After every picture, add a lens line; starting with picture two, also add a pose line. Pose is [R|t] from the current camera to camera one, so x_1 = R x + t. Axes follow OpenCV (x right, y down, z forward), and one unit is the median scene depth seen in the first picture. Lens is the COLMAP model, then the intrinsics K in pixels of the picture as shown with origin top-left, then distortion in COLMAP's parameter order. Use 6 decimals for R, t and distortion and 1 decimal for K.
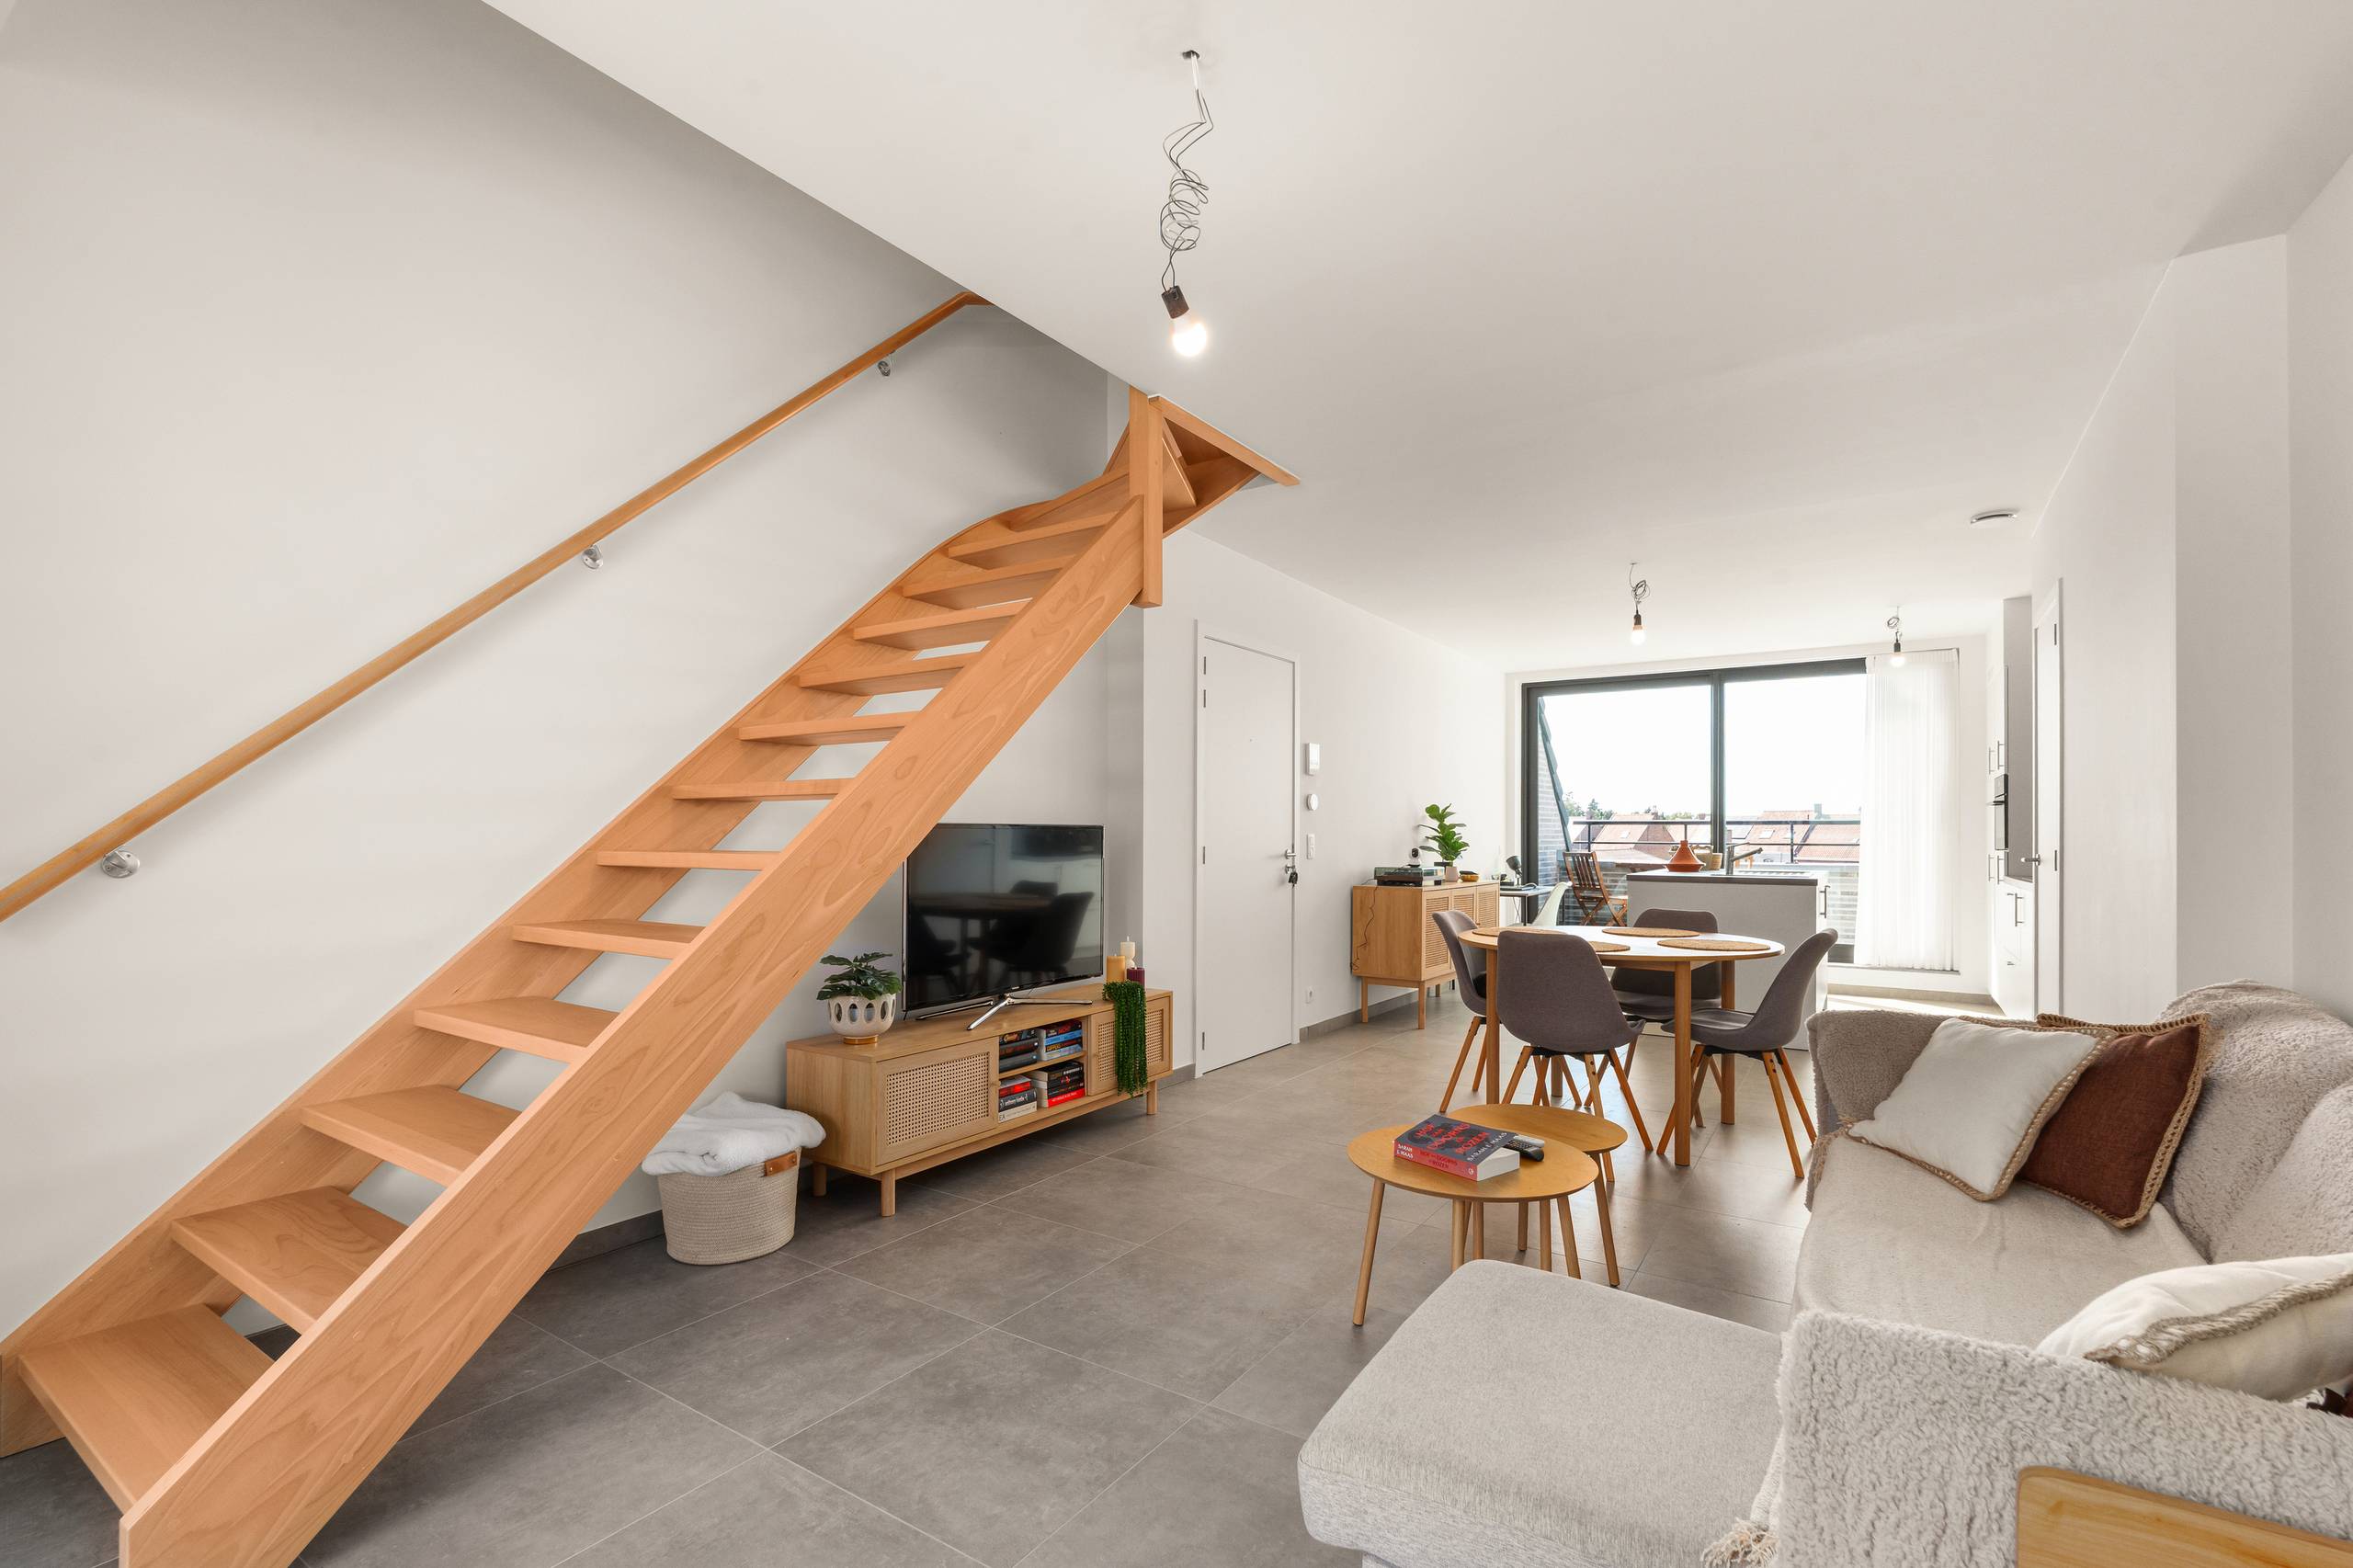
lens RADIAL K [[1056.3, 0, 1173.6], [0, 1056.3, 829.5], [0, 0, 1]] dist [-0.000385, 0.000055]
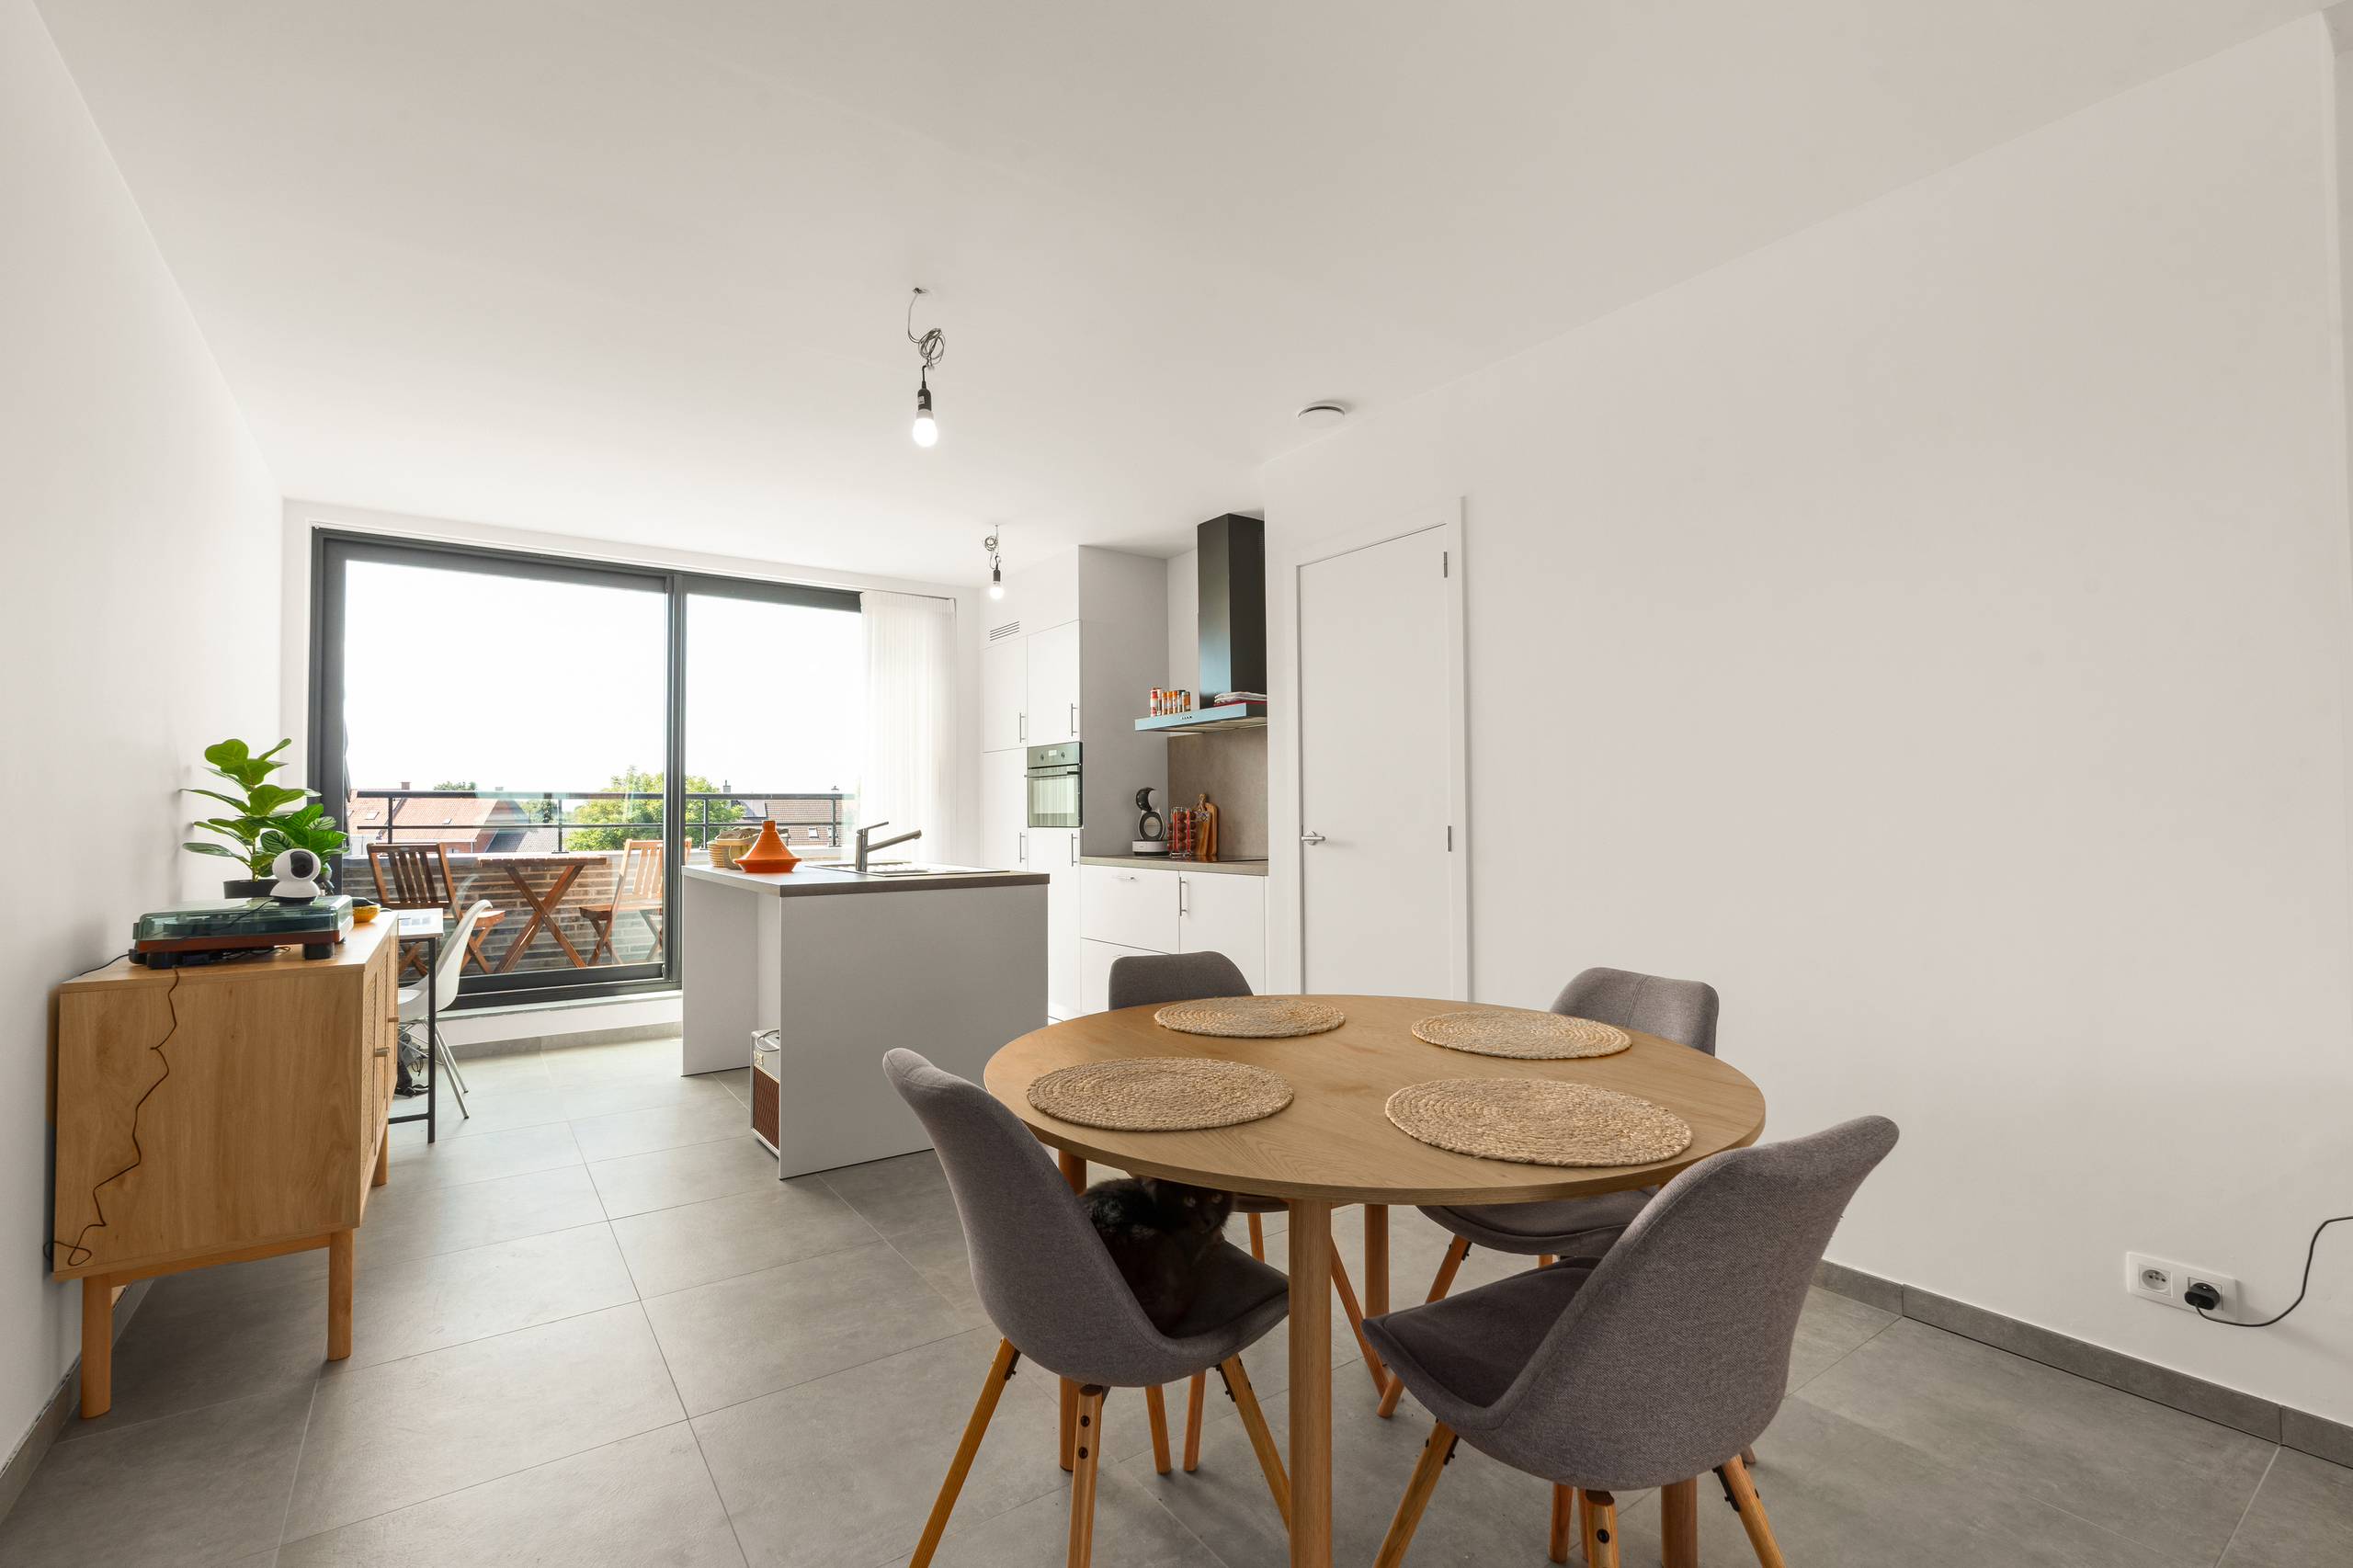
lens RADIAL K [[1021.7, 0, 1176.5], [0, 1021.7, 784.0], [0, 0, 1]] dist [-0.001770, -0.000098]
pose [[0.352650, 0.020188, 0.935538, 0.012743], [0.001925, 0.999749, -0.022299, 0.002509], [-0.935753, 0.009664, 0.352522, 0.586886]]
